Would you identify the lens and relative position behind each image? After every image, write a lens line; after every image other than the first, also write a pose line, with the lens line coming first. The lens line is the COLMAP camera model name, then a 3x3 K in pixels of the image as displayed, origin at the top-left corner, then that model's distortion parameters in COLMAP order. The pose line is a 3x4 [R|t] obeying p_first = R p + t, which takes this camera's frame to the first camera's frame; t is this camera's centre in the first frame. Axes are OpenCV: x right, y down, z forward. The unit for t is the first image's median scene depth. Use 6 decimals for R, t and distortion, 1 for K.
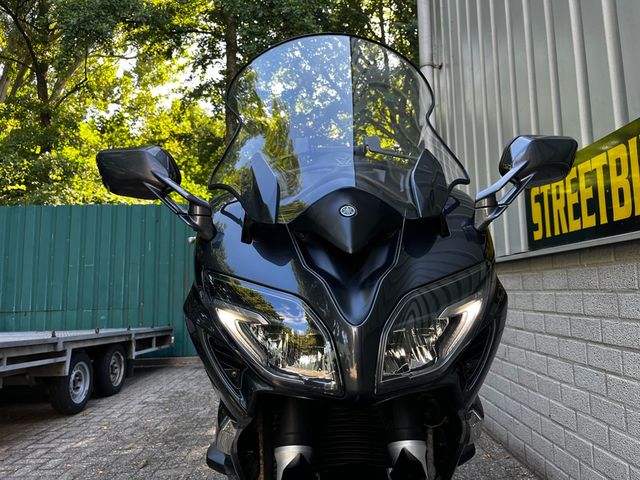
lens RADIAL K [[489.2, 0, 326.4], [0, 489.2, 244.1], [0, 0, 1]] dist [0.057786, -0.087674]
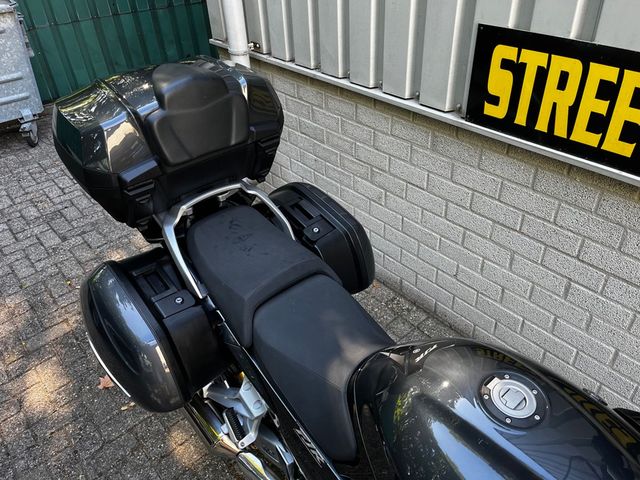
lens RADIAL K [[489.2, 0, 322.0], [0, 489.2, 238.3], [0, 0, 1]] dist [0.057786, -0.087674]
pose [[0.768495, -0.365357, 0.525290, -0.266567], [-0.049922, 0.784212, 0.618482, -0.328700], [-0.637905, -0.501524, 0.584424, 0.609199]]
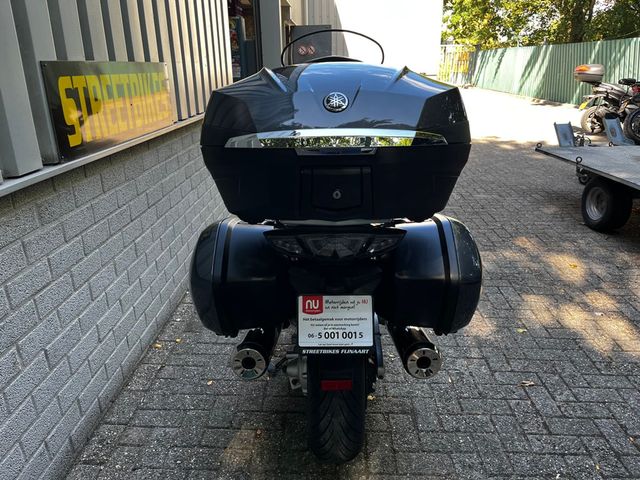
lens RADIAL K [[489.2, 0, 324.7], [0, 489.2, 243.0], [0, 0, 1]] dist [0.057786, -0.087674]
pose [[-0.998651, 0.031483, 0.041282, -0.012521], [0.040649, 0.968801, 0.244483, -0.035463], [-0.032297, 0.245832, -0.968774, 1.808125]]
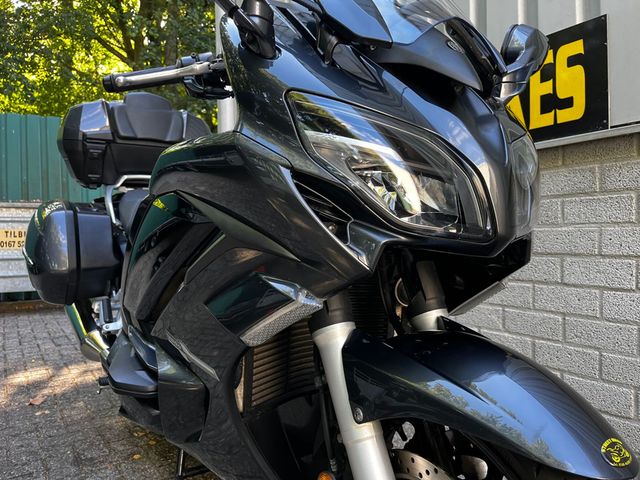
lens RADIAL K [[489.2, 0, 321.5], [0, 489.2, 244.3], [0, 0, 1]] dist [0.057786, -0.087674]
pose [[0.844637, 0.012789, 0.535186, -0.231626], [-0.065834, 0.994608, 0.080134, 0.085537], [-0.531276, -0.102918, 0.840925, 0.127660]]
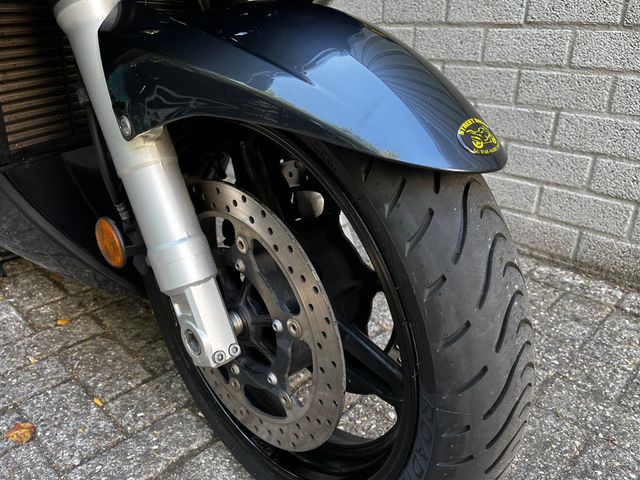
lens RADIAL K [[489.2, 0, 326.6], [0, 489.2, 240.7], [0, 0, 1]] dist [0.057786, -0.087674]
pose [[0.709612, -0.245437, 0.660463, -0.127021], [-0.098715, 0.893492, 0.438094, 0.163888], [-0.697643, -0.376075, 0.609805, 0.167788]]
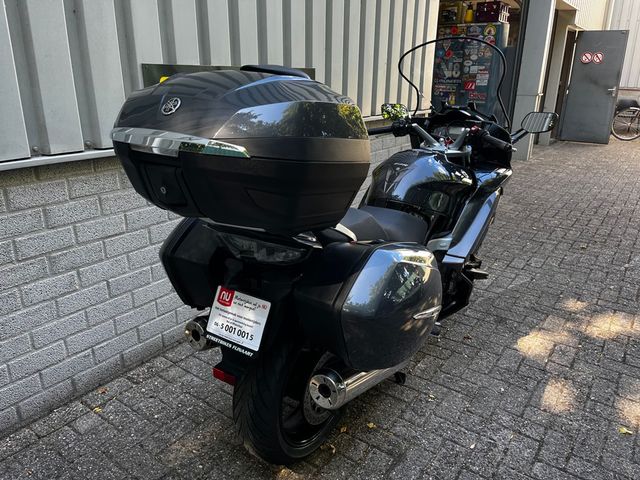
lens RADIAL K [[489.2, 0, 328.3], [0, 489.2, 240.8], [0, 0, 1]] dist [0.057786, -0.087674]
pose [[-0.818737, -0.171324, 0.548013, -0.438512], [-0.047742, 0.971453, 0.232377, -0.041754], [-0.572181, 0.164093, -0.803544, 1.664064]]
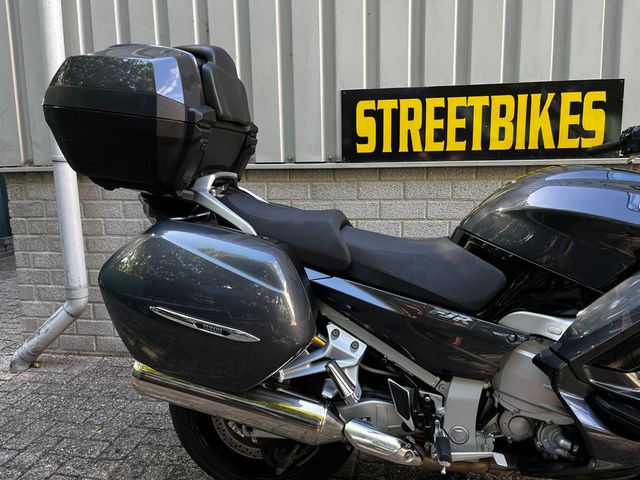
lens RADIAL K [[489.2, 0, 331.2], [0, 489.2, 243.1], [0, 0, 1]] dist [0.057786, -0.087674]
pose [[0.173344, -0.143398, 0.974366, -0.649507], [-0.084728, 0.983504, 0.159817, 0.020509], [-0.981210, -0.110260, 0.158334, 0.874164]]
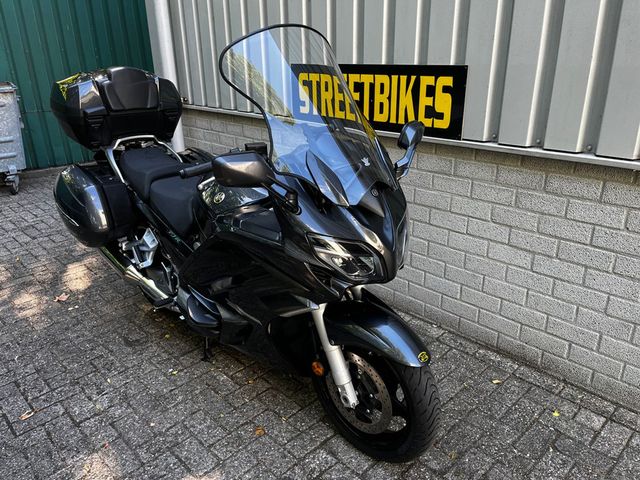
lens RADIAL K [[489.2, 0, 321.9], [0, 489.2, 239.8], [0, 0, 1]] dist [0.057786, -0.087674]
pose [[0.727516, -0.222925, 0.648865, -0.522664], [-0.078736, 0.912366, 0.401733, -0.244532], [-0.681558, -0.343356, 0.646208, -0.066508]]
